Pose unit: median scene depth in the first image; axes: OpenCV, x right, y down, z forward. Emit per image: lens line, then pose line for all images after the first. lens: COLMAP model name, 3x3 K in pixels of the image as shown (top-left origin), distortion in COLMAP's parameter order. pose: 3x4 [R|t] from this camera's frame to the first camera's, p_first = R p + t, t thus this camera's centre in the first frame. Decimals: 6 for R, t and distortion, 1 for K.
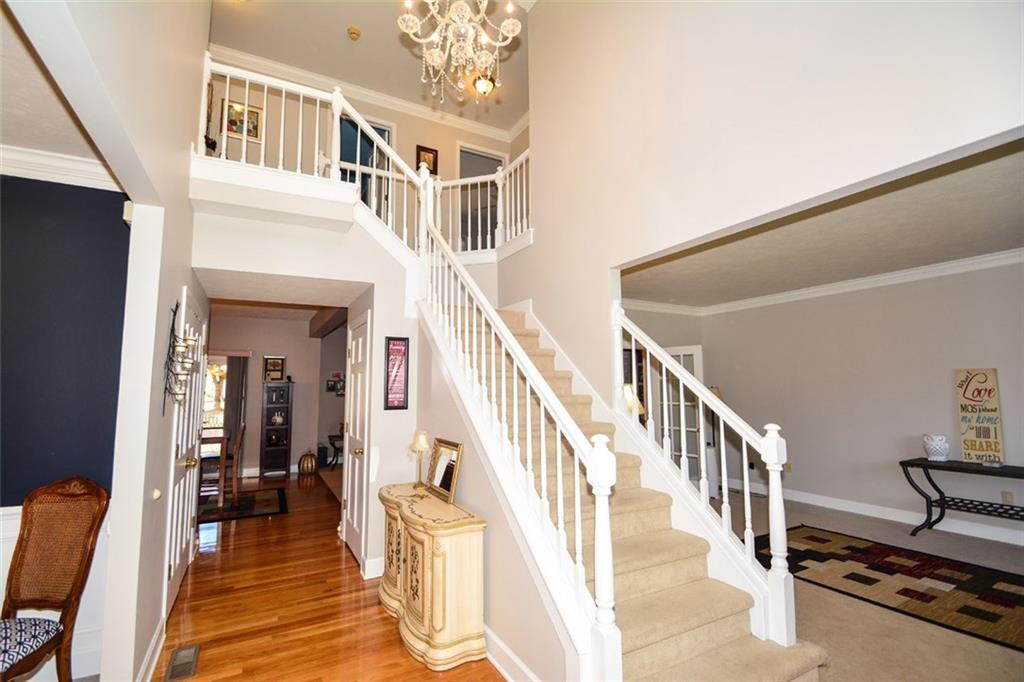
lens RADIAL K [[458.7, 0, 509.9], [0, 458.7, 343.5], [0, 0, 1]] dist [0.002591, 0.000548]
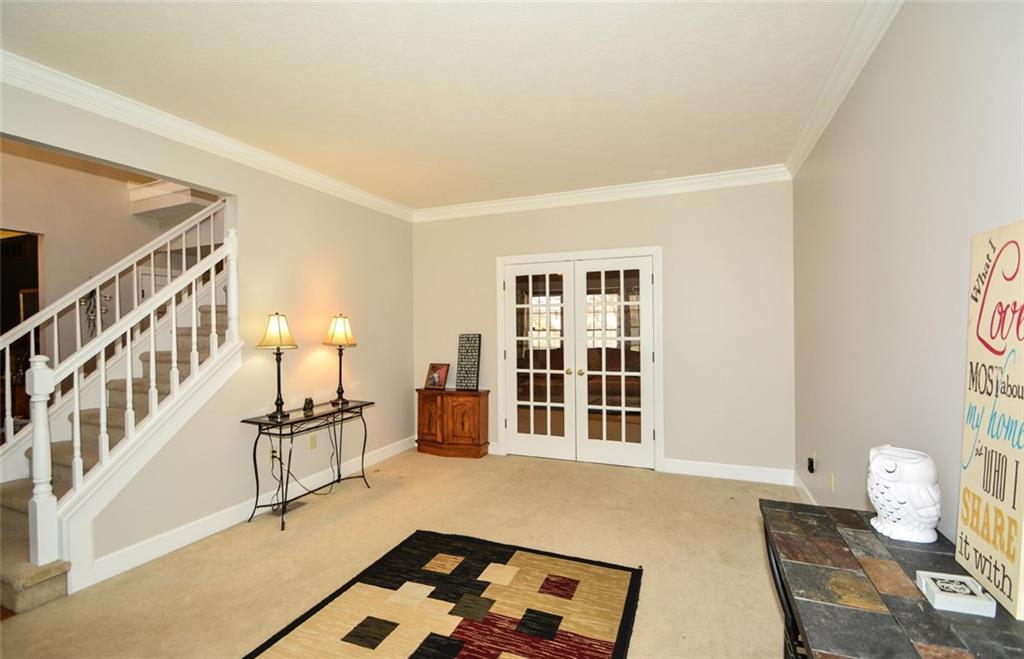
lens RADIAL K [[467.6, 0, 504.9], [0, 467.6, 330.1], [0, 0, 1]] dist [-0.006324, -0.008464]
pose [[0.619894, 0.008836, -0.784636, 1.254730], [0.082529, 0.993657, 0.076391, 0.084009], [0.780334, -0.112110, 0.615232, 0.752486]]
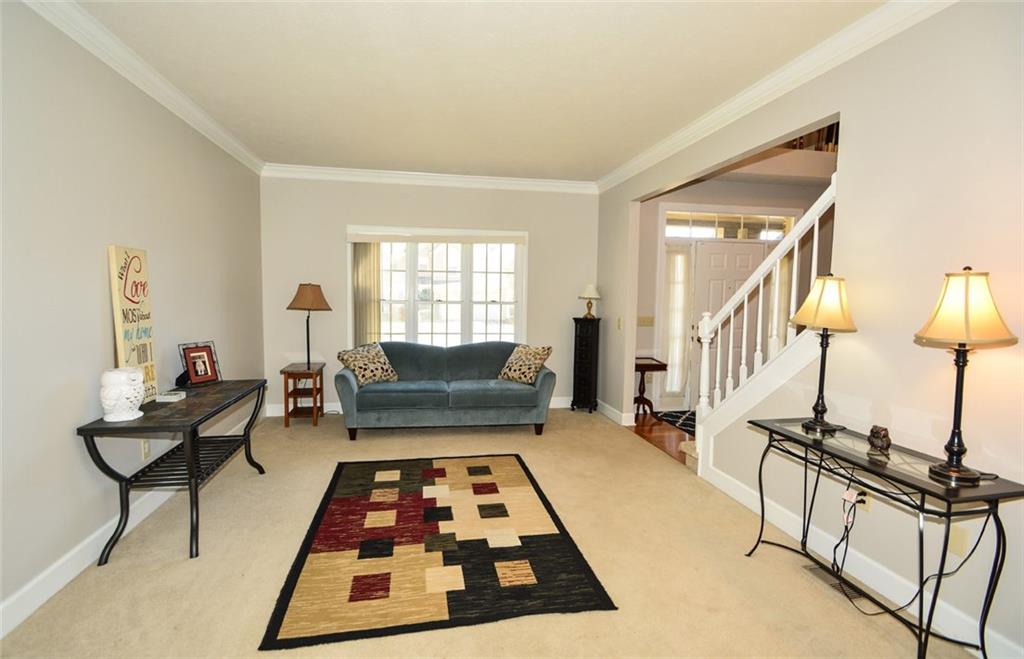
lens RADIAL K [[467.6, 0, 504.1], [0, 467.6, 328.5], [0, 0, 1]] dist [-0.006324, -0.008464]
pose [[-0.947338, -0.028450, 0.318970, 0.448423], [-0.036716, 0.999127, -0.019929, 0.182327], [-0.318125, -0.030591, -0.947555, 1.692770]]
